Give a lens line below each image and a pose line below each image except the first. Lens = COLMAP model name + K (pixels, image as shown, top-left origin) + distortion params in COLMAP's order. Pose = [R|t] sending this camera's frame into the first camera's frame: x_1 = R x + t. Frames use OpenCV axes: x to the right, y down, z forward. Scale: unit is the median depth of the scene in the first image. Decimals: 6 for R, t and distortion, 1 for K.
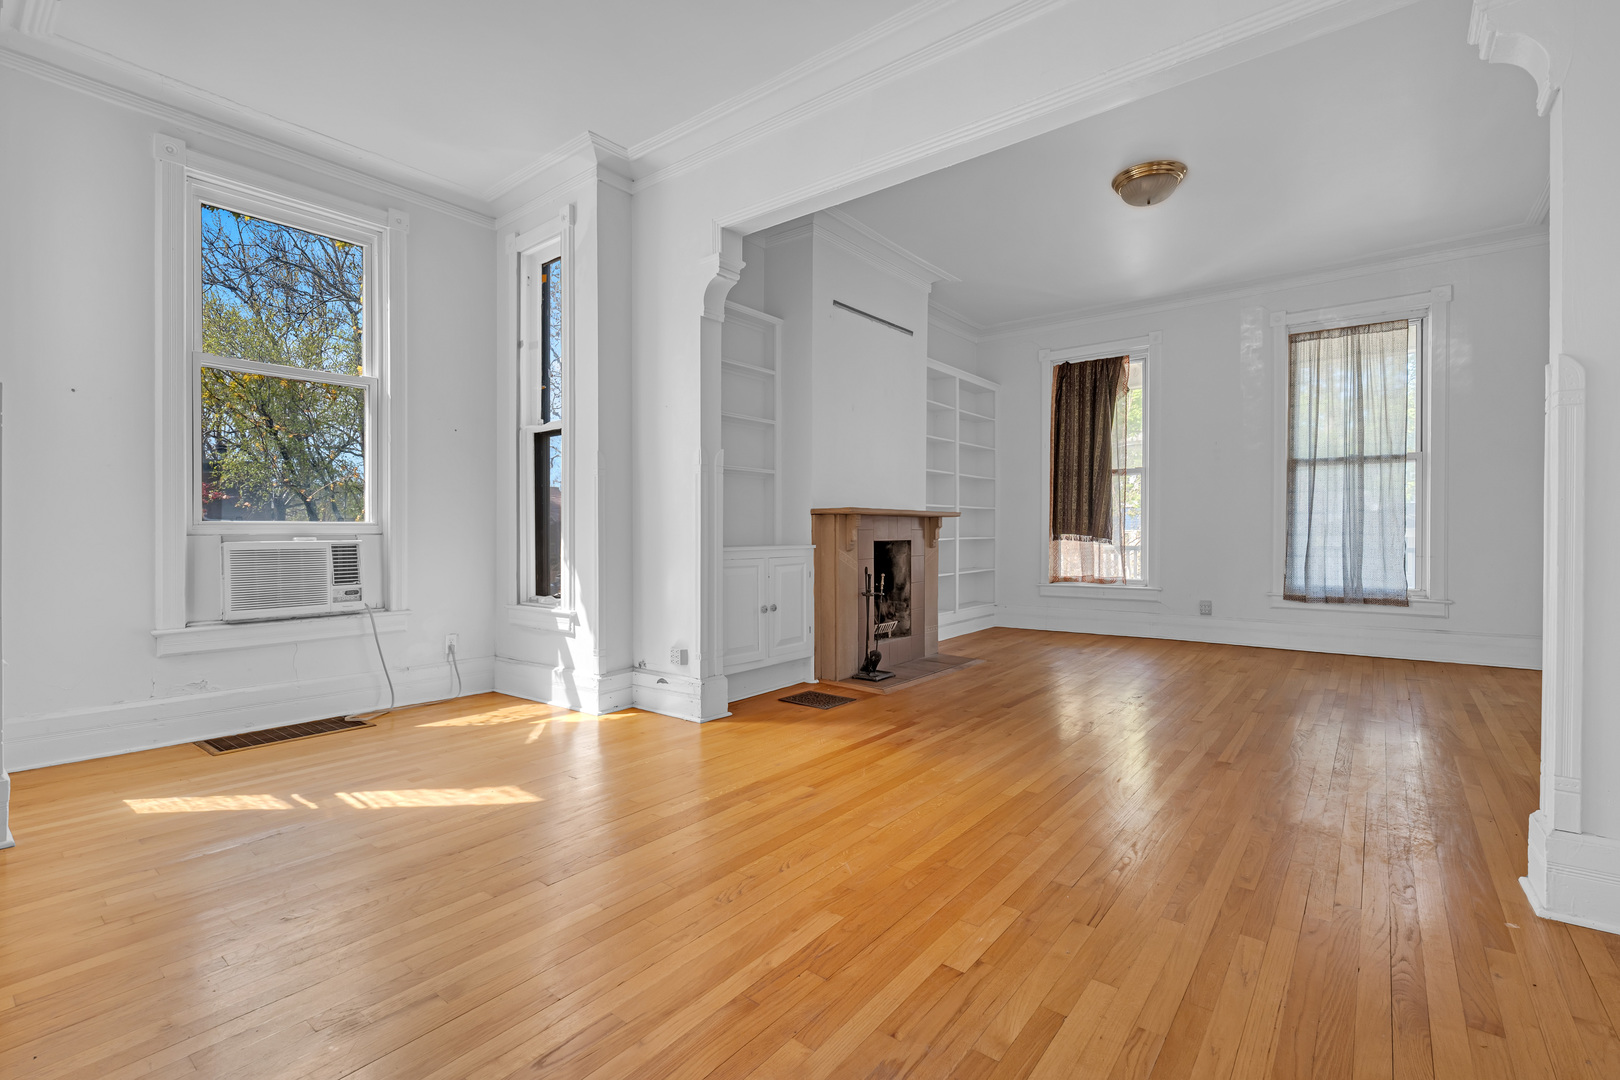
lens RADIAL K [[729.1, 0, 813.8], [0, 729.1, 530.9], [0, 0, 1]] dist [0.000850, 0.000377]
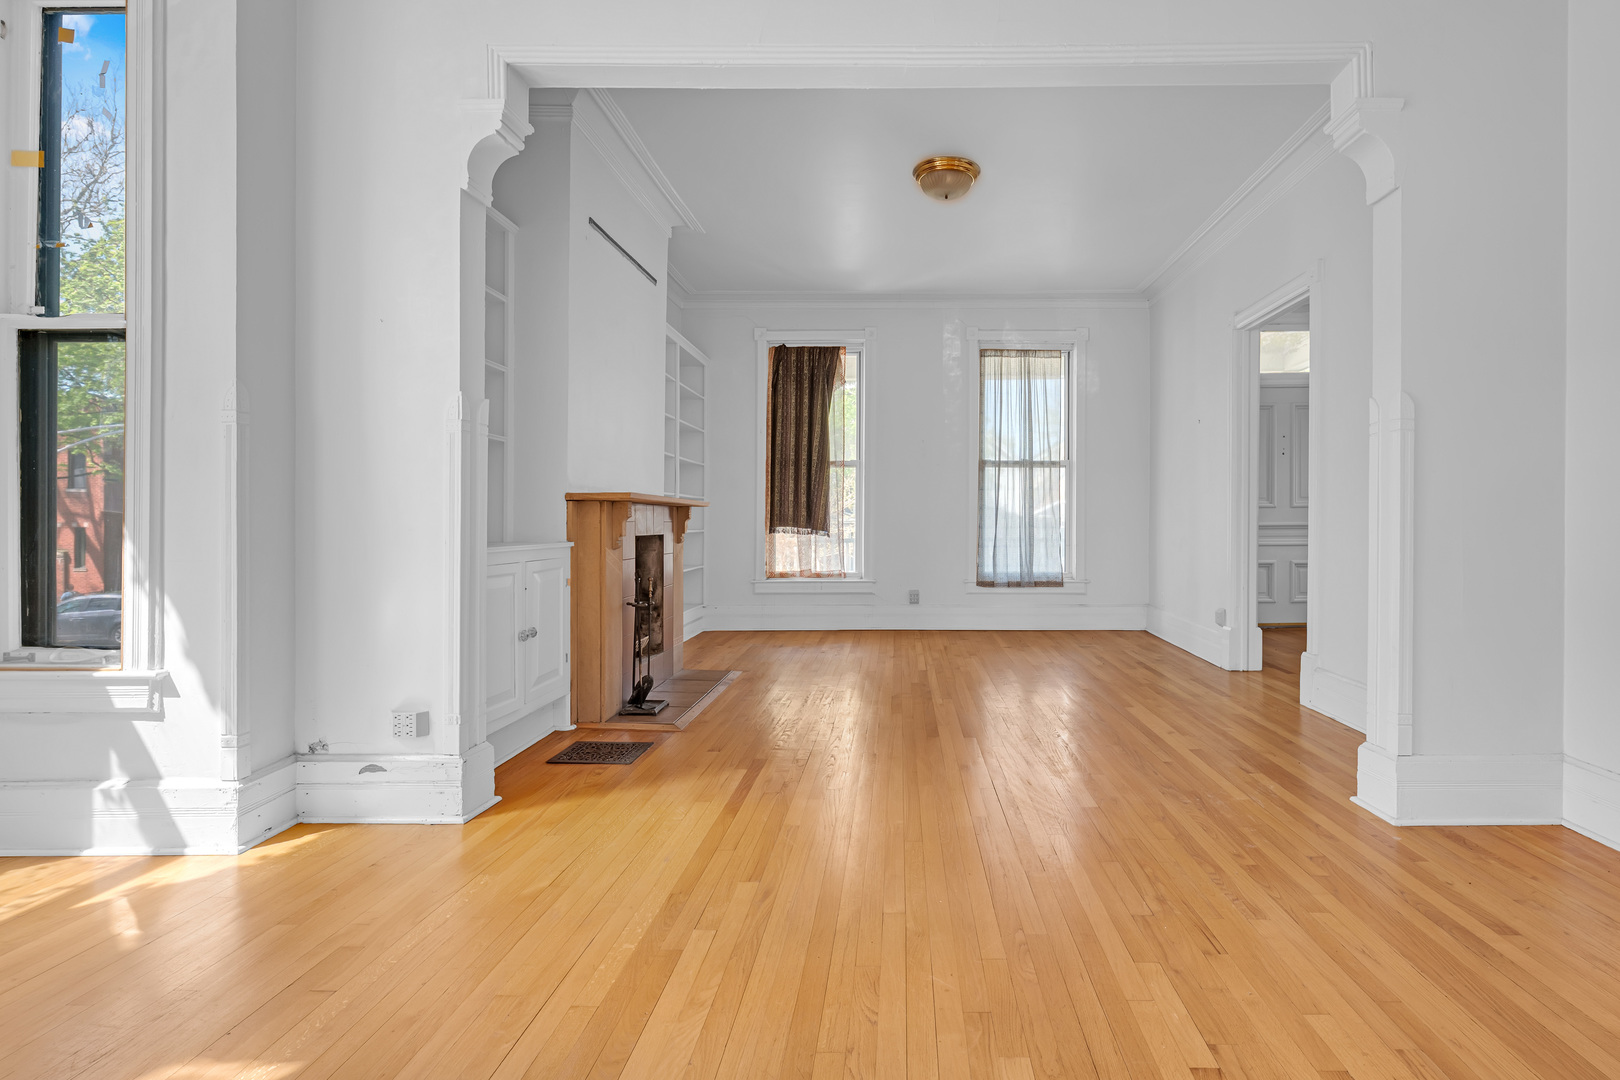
lens RADIAL K [[765.2, 0, 897.6], [0, 765.2, 520.0], [0, 0, 1]] dist [0.001040, 0.000830]
pose [[0.791448, 0.005629, 0.611211, -0.176830], [-0.003697, 0.999983, -0.004421, -0.000731], [-0.611226, 0.001240, 0.791455, 0.157456]]
